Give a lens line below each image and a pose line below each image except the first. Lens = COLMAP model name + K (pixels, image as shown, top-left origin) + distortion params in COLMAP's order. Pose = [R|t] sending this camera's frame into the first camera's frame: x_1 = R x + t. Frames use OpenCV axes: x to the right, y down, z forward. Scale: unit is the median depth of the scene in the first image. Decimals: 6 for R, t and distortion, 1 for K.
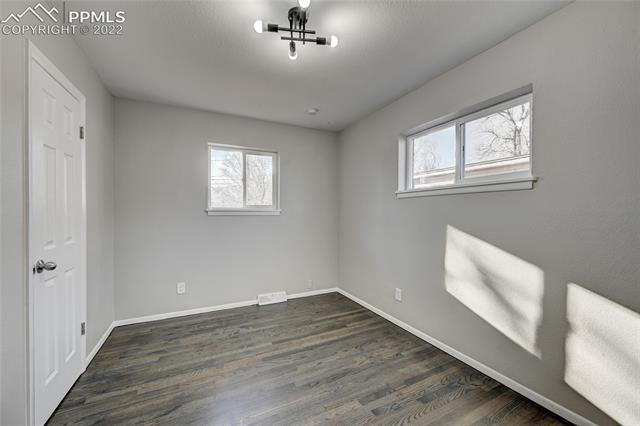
lens RADIAL K [[253.3, 0, 320.0], [0, 253.3, 213.0], [0, 0, 1]] dist [0.000139, -0.000018]
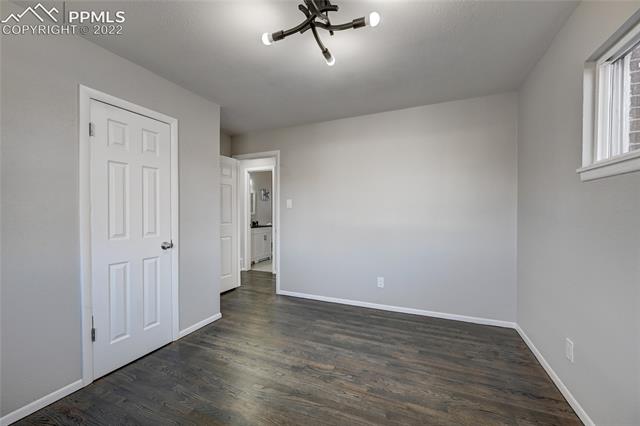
lens RADIAL K [[253.3, 0, 320.0], [0, 253.3, 213.0], [0, 0, 1]] dist [0.000139, -0.000018]
pose [[0.639304, -0.005639, -0.768933, 0.367711], [-0.006691, 0.999894, -0.012896, 0.020829], [0.768925, 0.013390, 0.639199, 0.225514]]
